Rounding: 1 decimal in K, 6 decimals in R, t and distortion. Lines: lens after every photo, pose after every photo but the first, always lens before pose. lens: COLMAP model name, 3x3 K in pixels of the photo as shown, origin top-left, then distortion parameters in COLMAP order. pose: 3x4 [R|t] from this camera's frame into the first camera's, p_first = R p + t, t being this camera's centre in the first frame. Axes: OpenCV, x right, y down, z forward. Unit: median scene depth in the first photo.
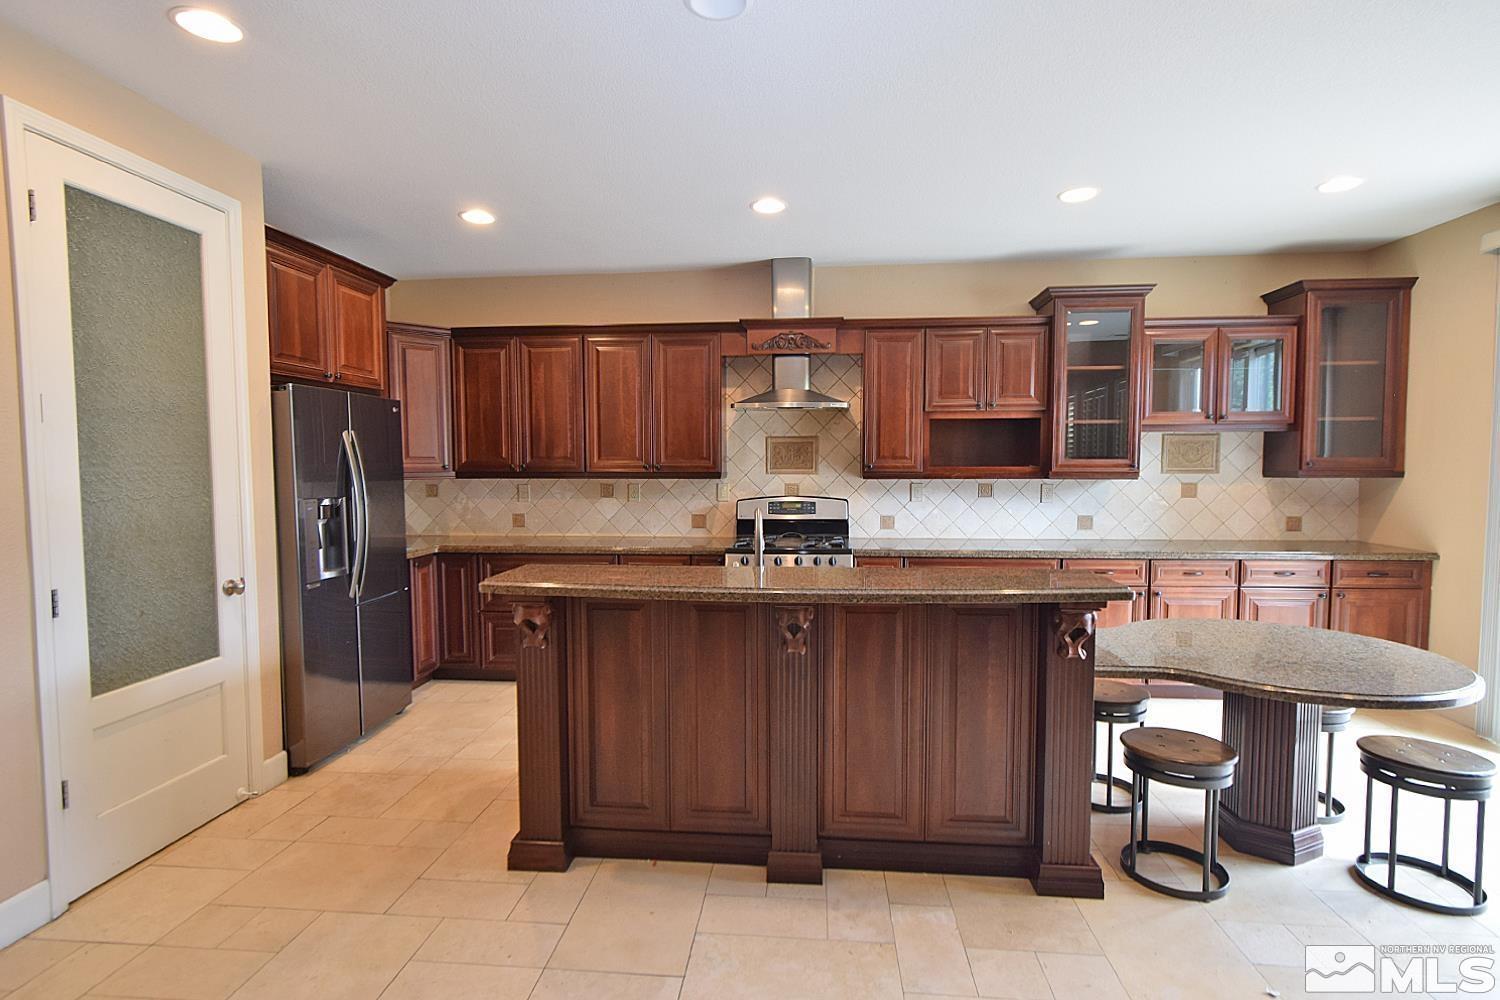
lens RADIAL K [[725.0, 0, 750.0], [0, 725.0, 500.0], [0, 0, 1]] dist [0.000027, -0.000767]
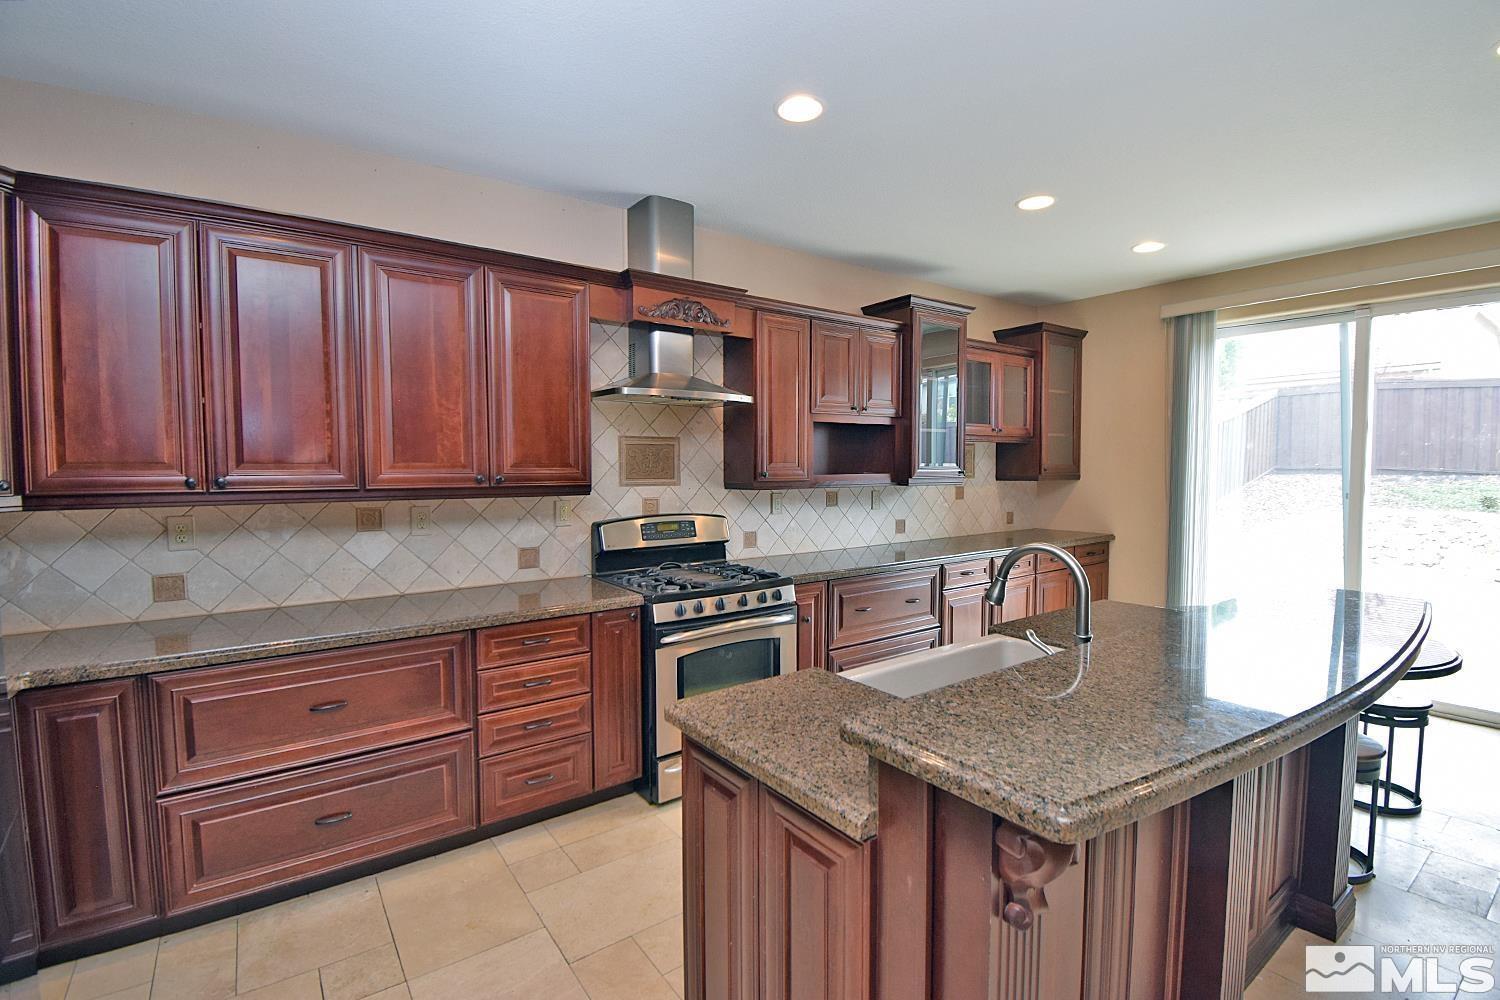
lens RADIAL K [[672.5, 0, 742.3], [0, 672.5, 502.3], [0, 0, 1]] dist [0.009664, 0.000171]
pose [[0.760666, -0.036068, 0.648141, -0.351224], [0.033864, 0.999301, 0.015866, -0.027820], [-0.648259, 0.009880, 0.761355, 0.418338]]
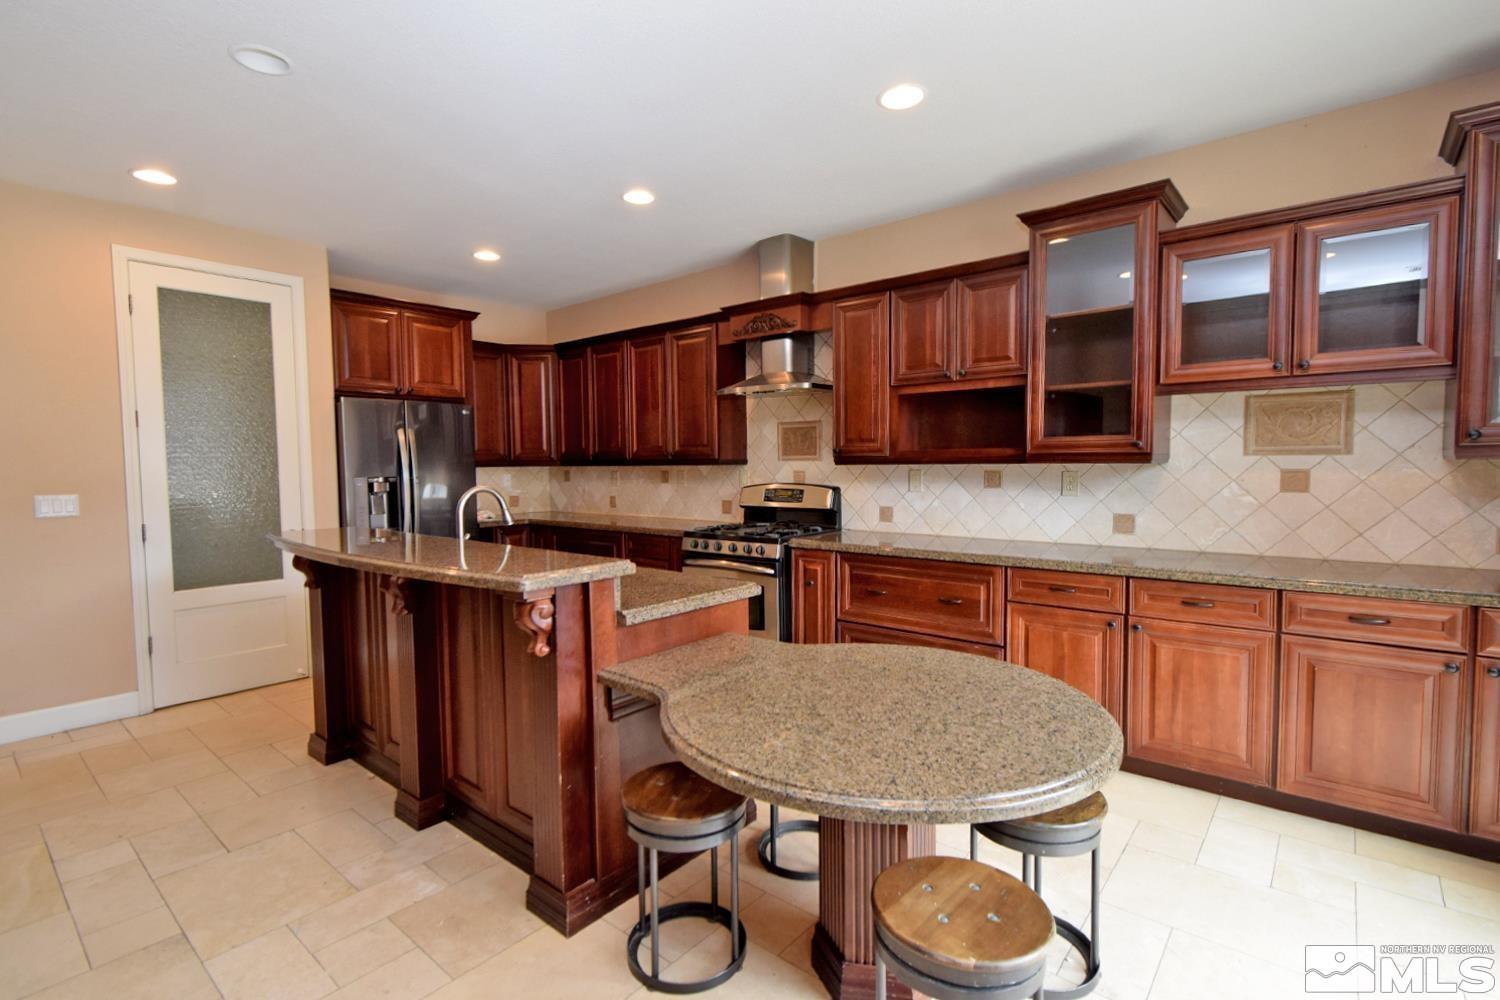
lens RADIAL K [[691.5, 0, 759.8], [0, 691.5, 499.0], [0, 0, 1]] dist [0.002564, 0.000467]
pose [[0.827174, 0.023994, -0.561434, 0.565453], [-0.020814, 0.999711, 0.012058, 0.005306], [0.561560, 0.001711, 0.827434, 0.220816]]
